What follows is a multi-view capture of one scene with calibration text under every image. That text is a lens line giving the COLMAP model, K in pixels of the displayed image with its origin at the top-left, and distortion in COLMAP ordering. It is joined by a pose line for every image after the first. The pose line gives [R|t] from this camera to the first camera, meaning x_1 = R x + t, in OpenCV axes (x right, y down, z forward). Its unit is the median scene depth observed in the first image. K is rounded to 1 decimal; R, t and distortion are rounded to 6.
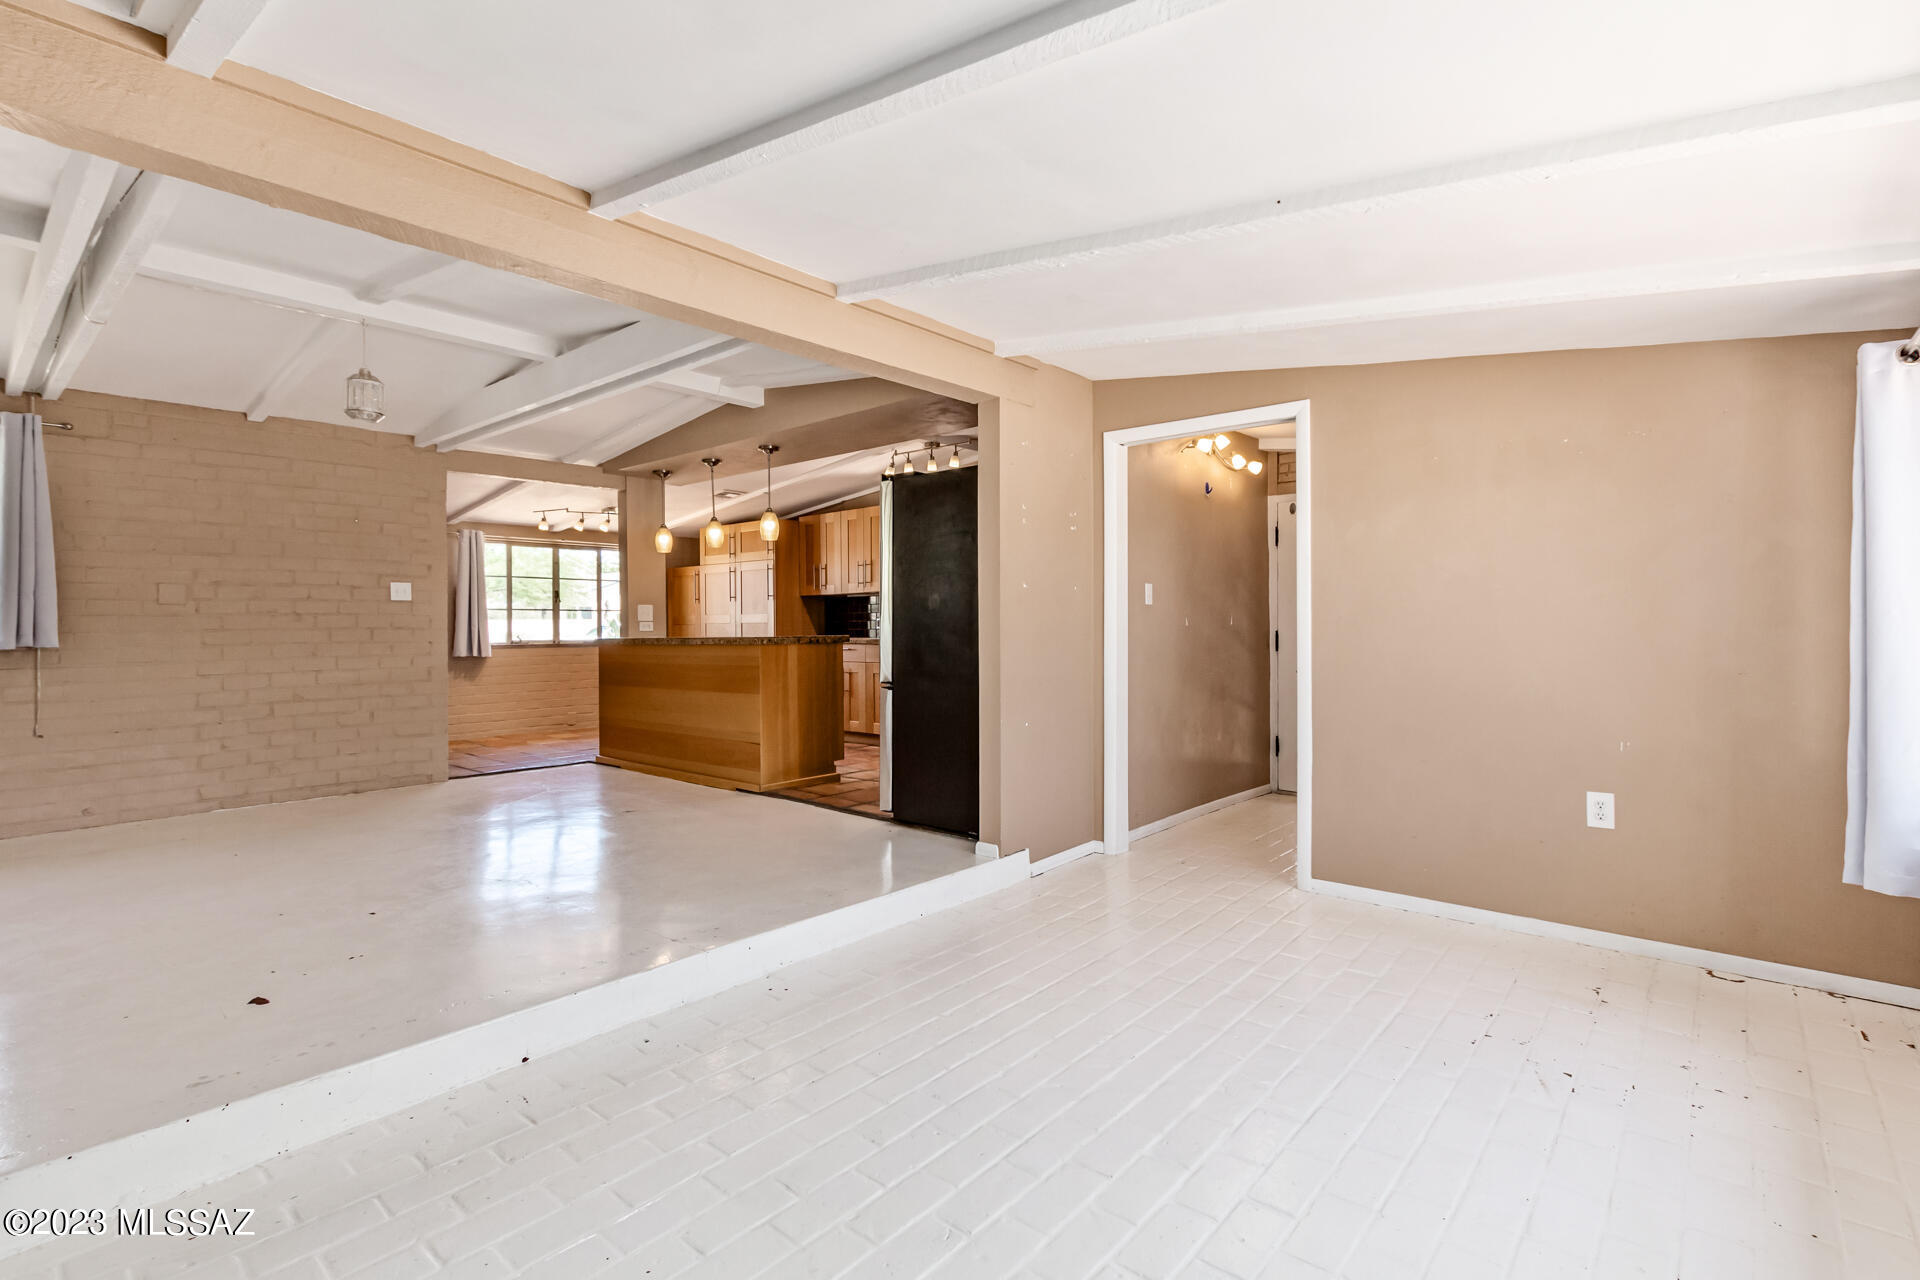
lens RADIAL K [[900.2, 0, 952.7], [0, 900.2, 627.1], [0, 0, 1]] dist [0.004772, -0.000288]
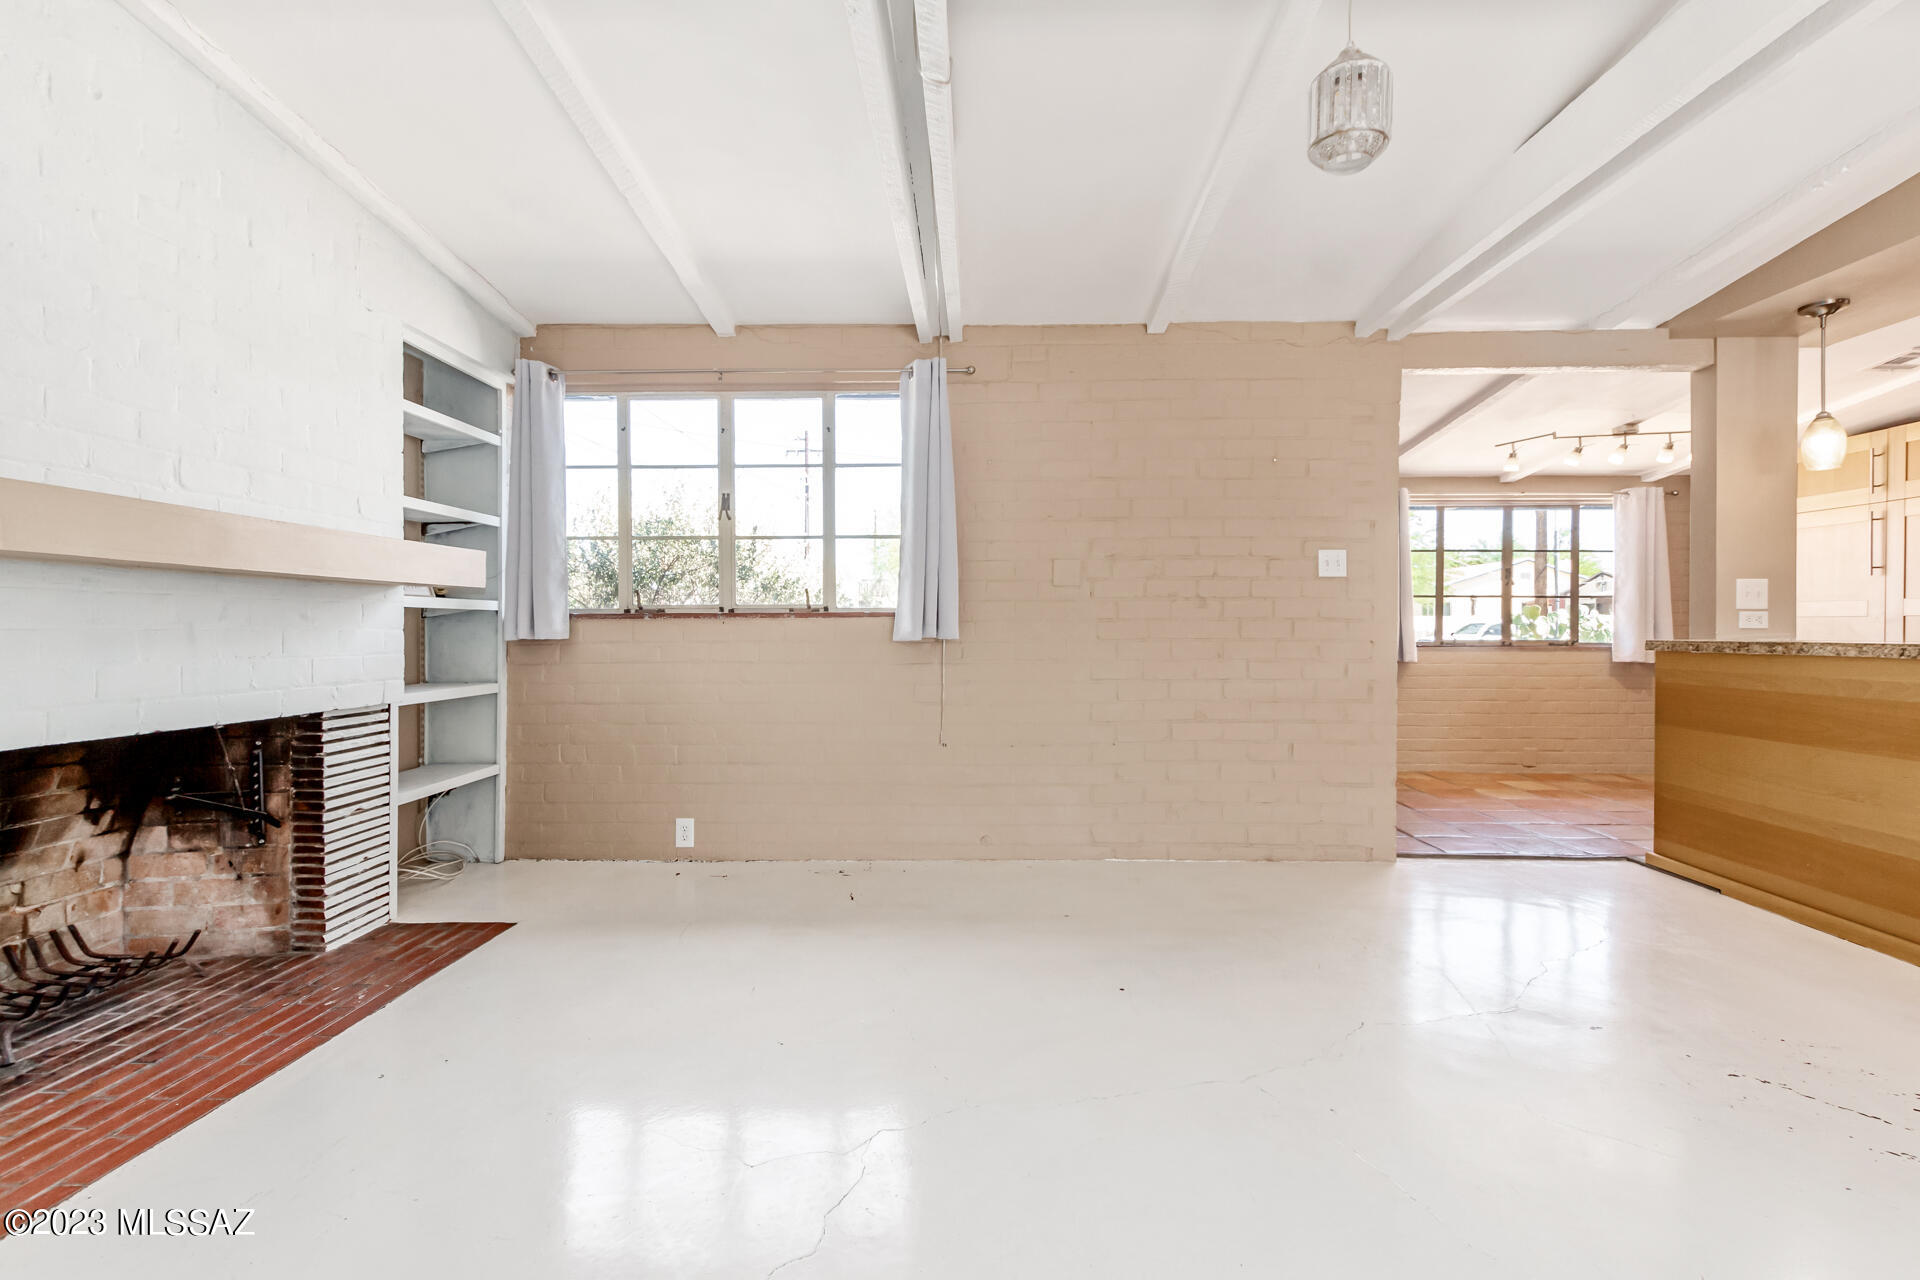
lens RADIAL K [[885.8, 0, 958.6], [0, 885.8, 636.4], [0, 0, 1]] dist [0.003296, -0.000062]
pose [[0.638650, 0.017977, -0.769287, -0.310096], [-0.007469, 0.999825, 0.017164, 0.005039], [0.769461, -0.005216, 0.638673, 0.406604]]
